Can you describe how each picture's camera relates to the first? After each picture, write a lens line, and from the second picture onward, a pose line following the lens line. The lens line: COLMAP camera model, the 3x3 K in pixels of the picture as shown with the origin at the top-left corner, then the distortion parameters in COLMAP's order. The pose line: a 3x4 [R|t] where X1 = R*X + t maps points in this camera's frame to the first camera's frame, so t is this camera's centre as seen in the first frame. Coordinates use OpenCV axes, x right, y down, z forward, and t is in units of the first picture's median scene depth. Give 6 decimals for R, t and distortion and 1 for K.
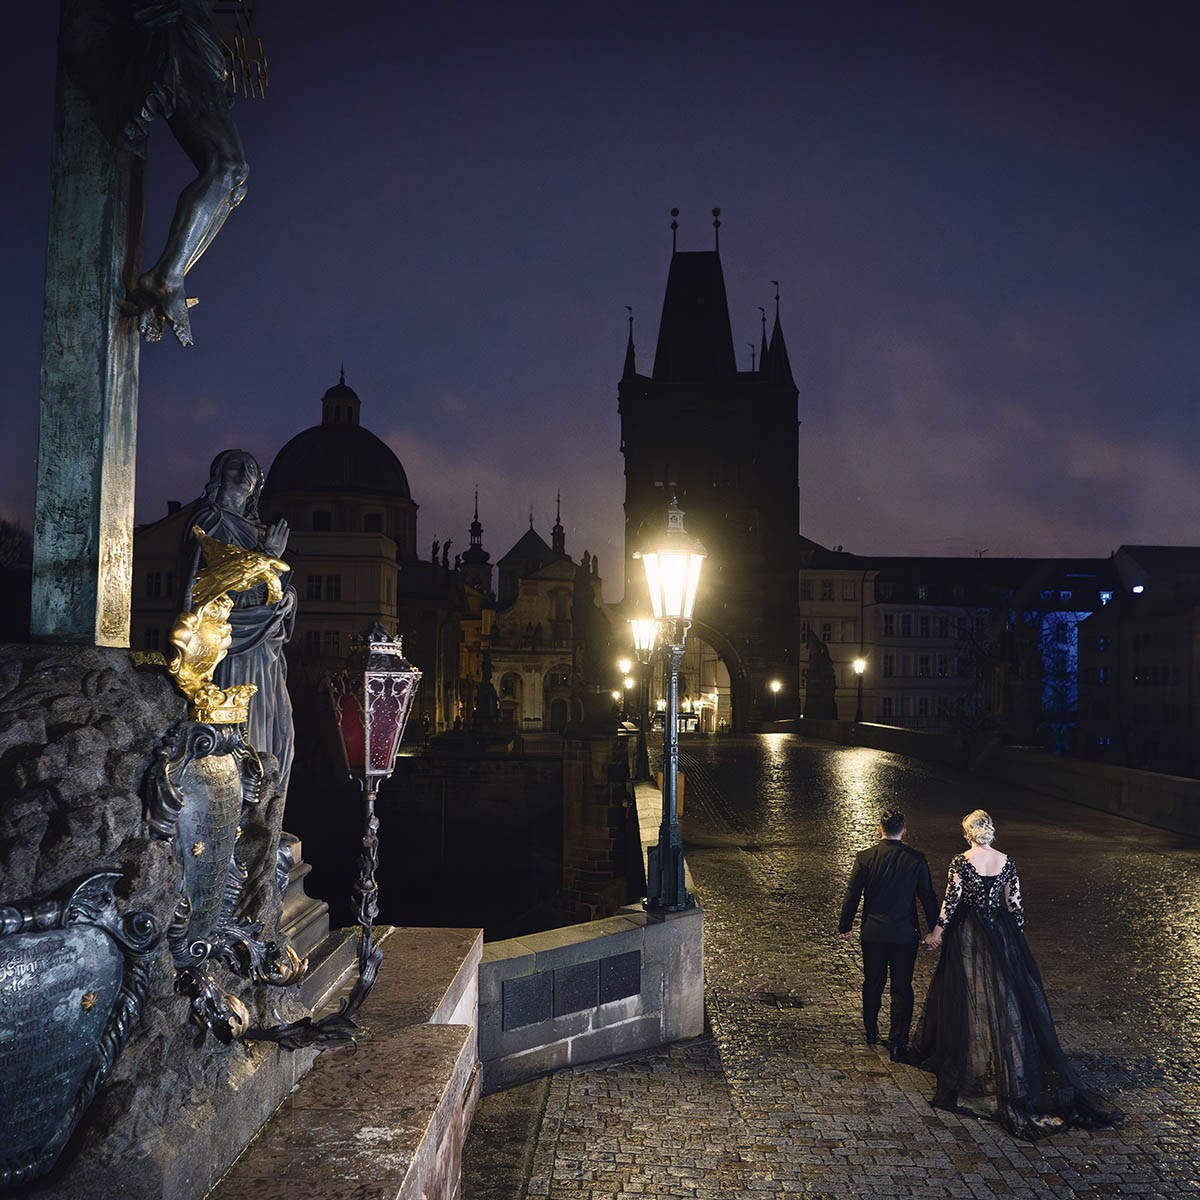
lens RADIAL K [[1146.2, 0, 641.2], [0, 1146.2, 646.1], [0, 0, 1]] dist [-0.020518, -0.008249]
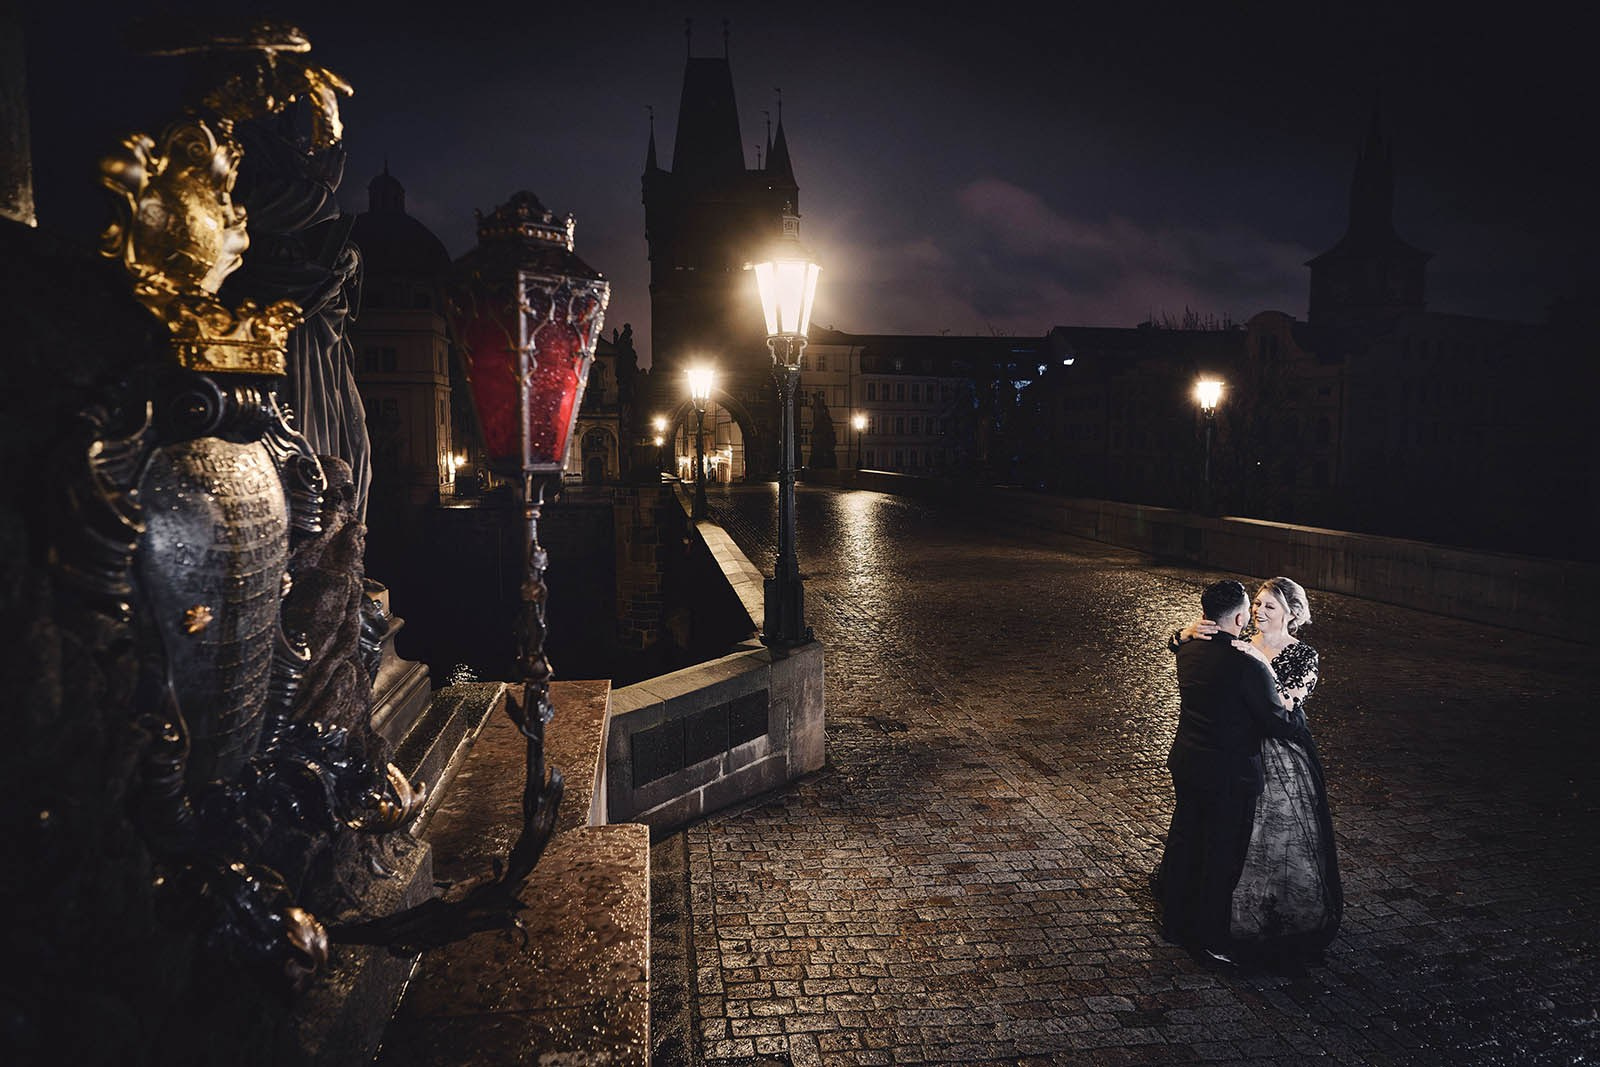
lens RADIAL K [[939.4, 0, 800.0], [0, 939.4, 533.5], [0, 0, 1]] dist [-0.021501, -0.000179]
pose [[0.989292, -0.025894, 0.143635, -0.078407], [0.007373, 0.991746, 0.128007, 0.038220], [-0.145764, -0.125577, 0.981317, 0.240922]]
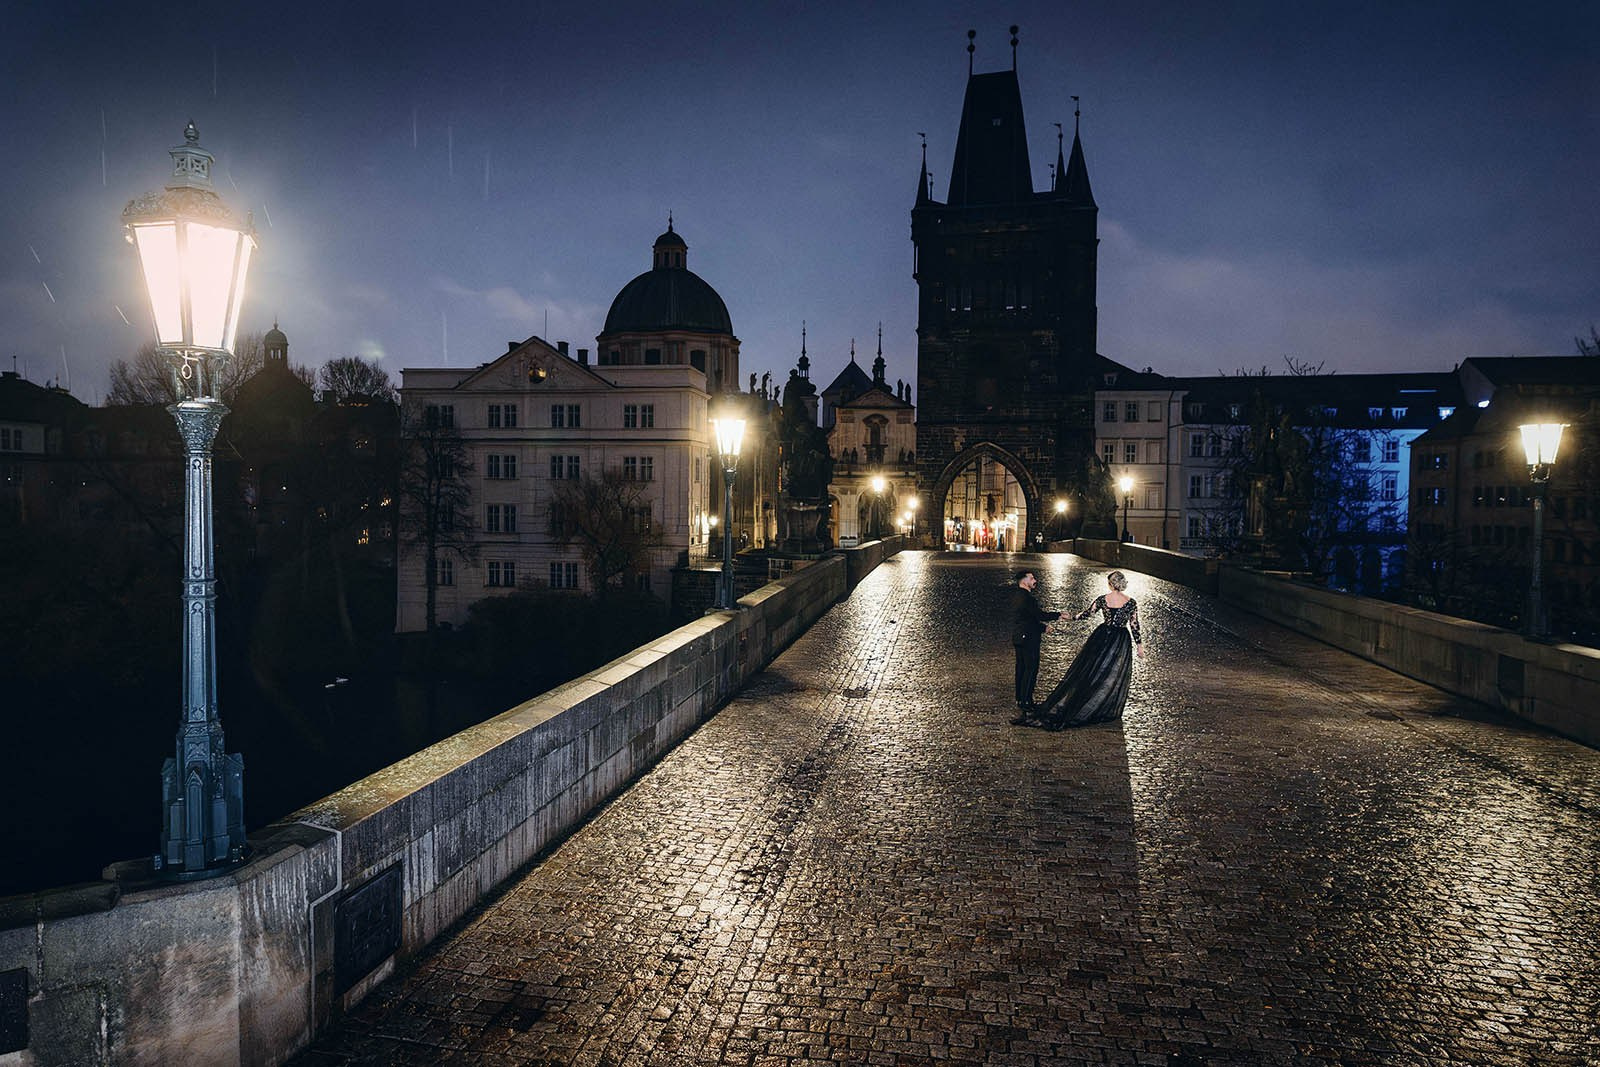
lens RADIAL K [[1026.5, 0, 748.9], [0, 1026.5, 535.1], [0, 0, 1]] dist [0.002473, -0.000270]
pose [[0.976283, 0.006404, -0.216404, 0.410809], [0.006872, 0.998142, 0.060540, 0.035819], [0.216390, -0.060591, 0.974425, 0.590168]]
